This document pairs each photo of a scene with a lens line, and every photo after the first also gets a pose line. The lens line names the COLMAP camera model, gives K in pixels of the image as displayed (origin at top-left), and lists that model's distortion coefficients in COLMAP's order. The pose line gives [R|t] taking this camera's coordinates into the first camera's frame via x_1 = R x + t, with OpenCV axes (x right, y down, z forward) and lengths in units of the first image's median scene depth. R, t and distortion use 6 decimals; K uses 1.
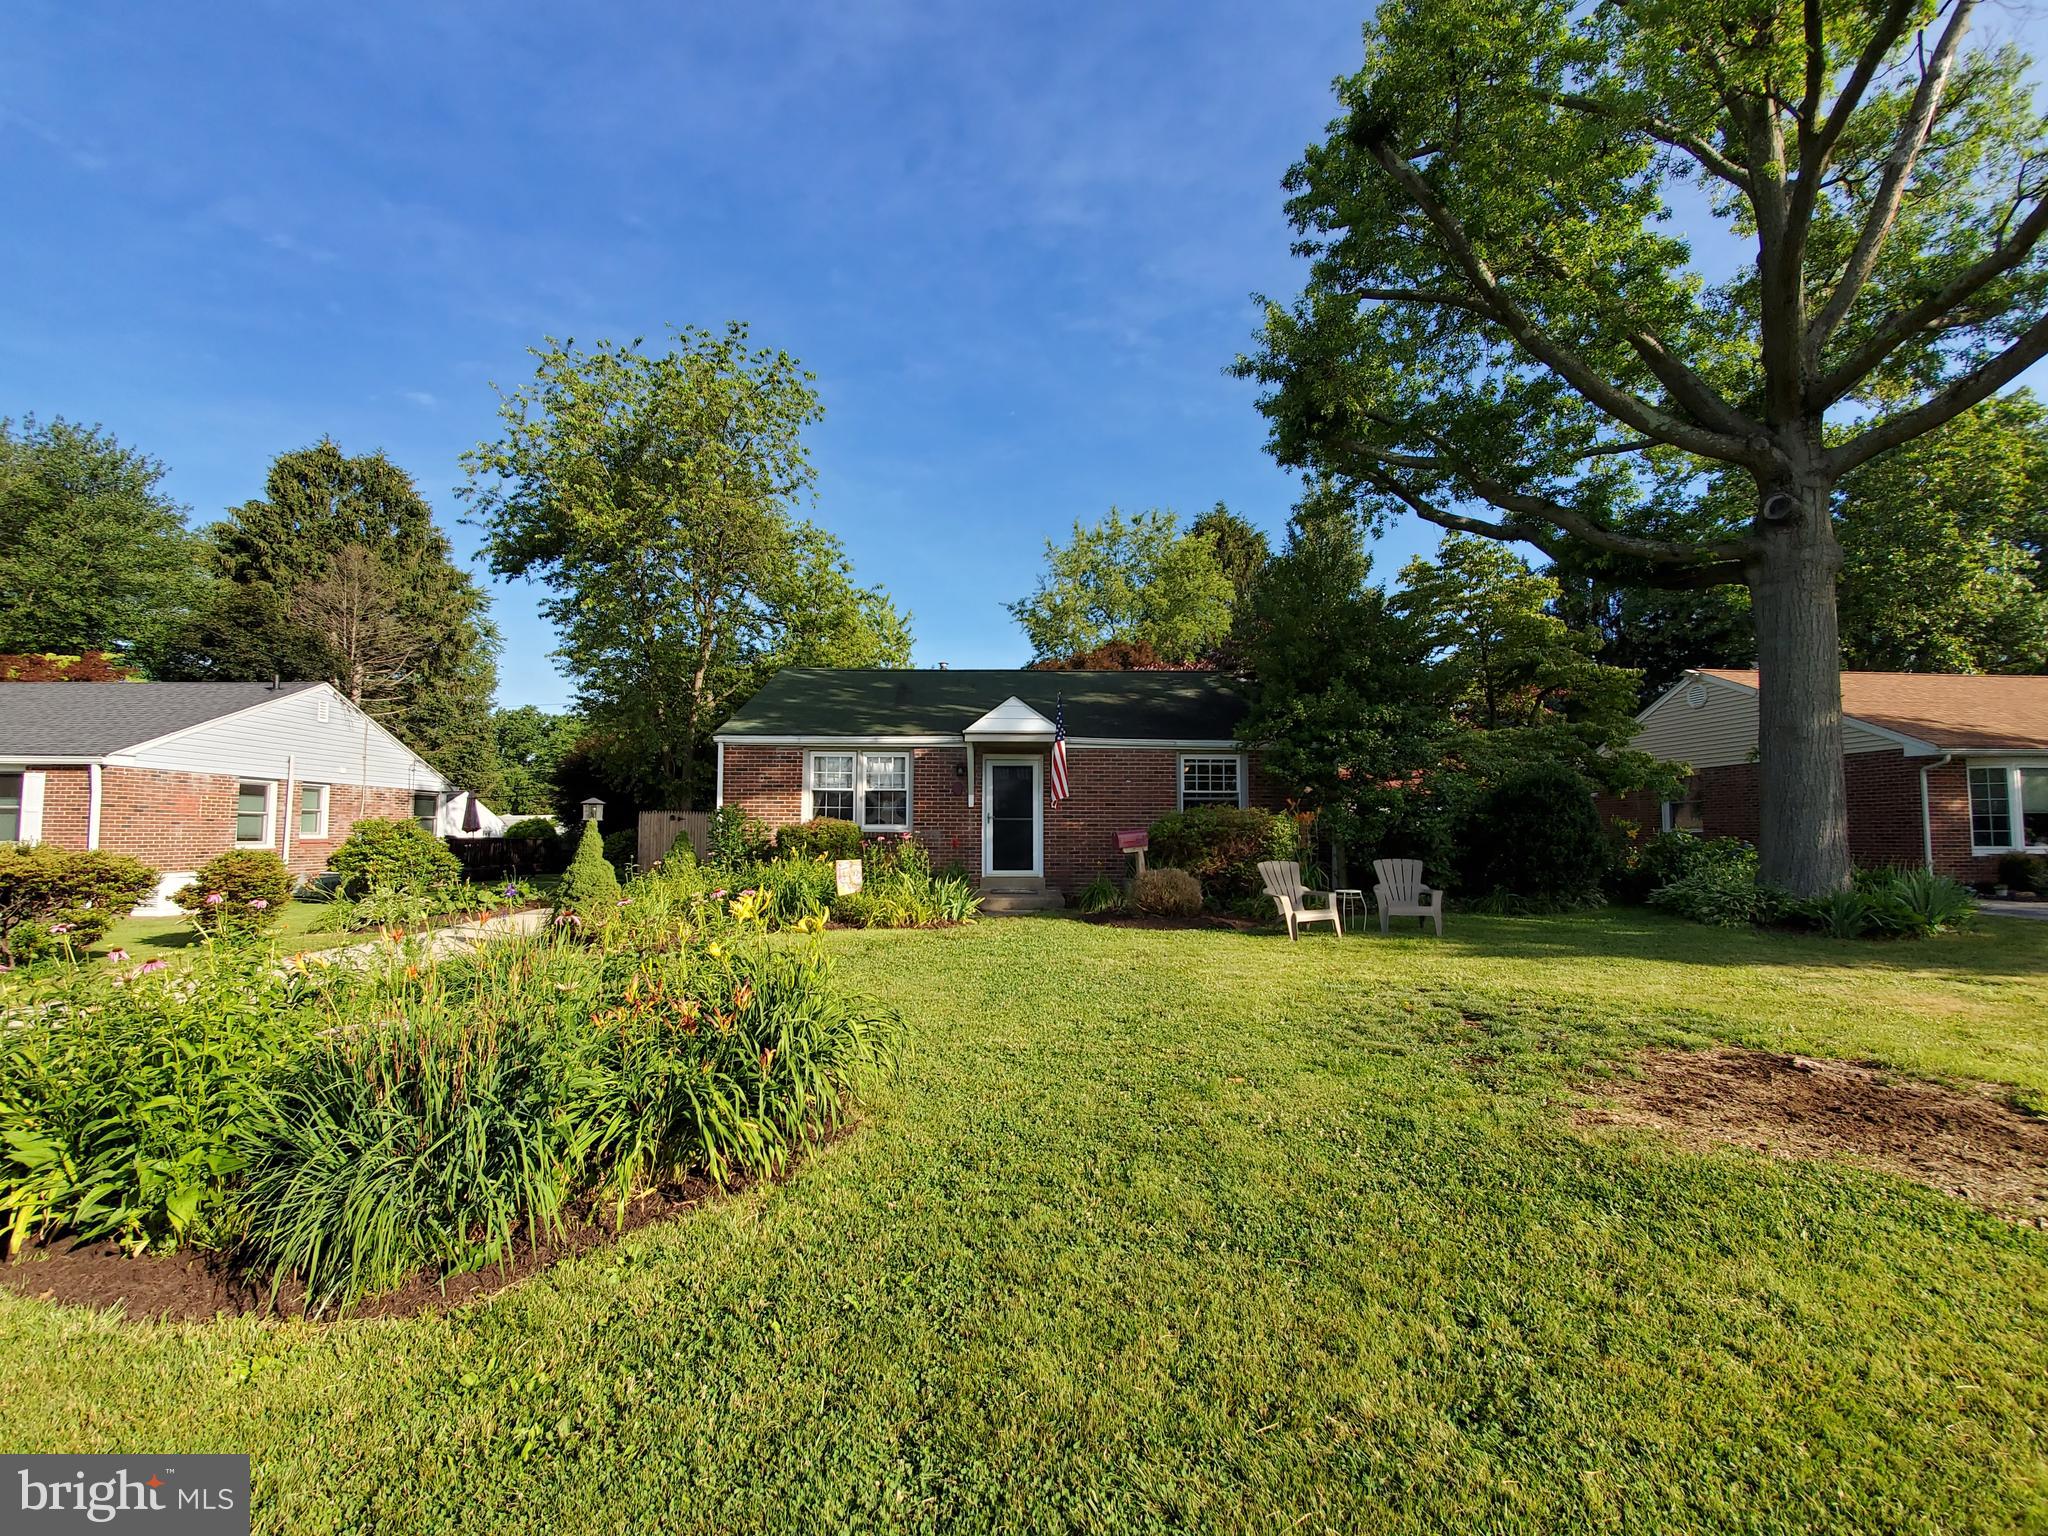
lens RADIAL K [[813.4, 0, 1027.8], [0, 813.4, 773.9], [0, 0, 1]] dist [-0.015650, -0.001776]
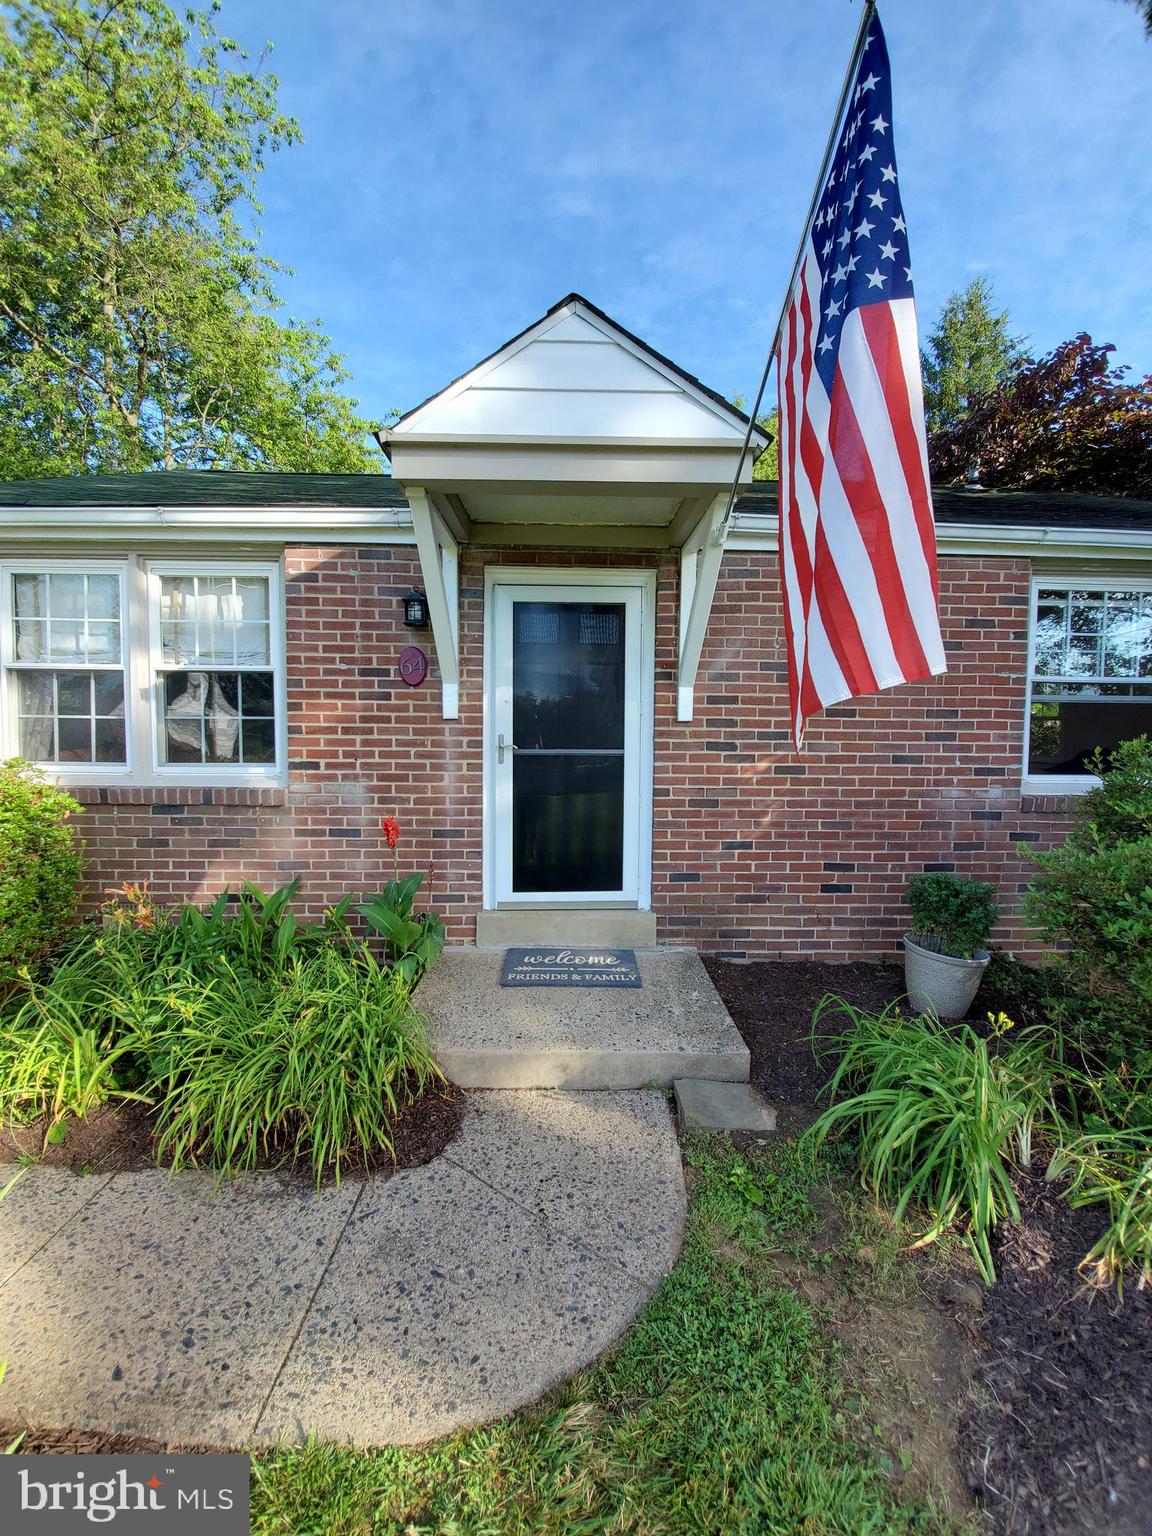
lens RADIAL K [[610.0, 0, 573.8], [0, 610.0, 765.6], [0, 0, 1]] dist [-0.015650, -0.001776]
pose [[0.998384, 0.005971, 0.056509, -0.030970], [-0.012340, 0.993514, 0.113040, 0.030505], [-0.055467, -0.113555, 0.991982, 0.724141]]
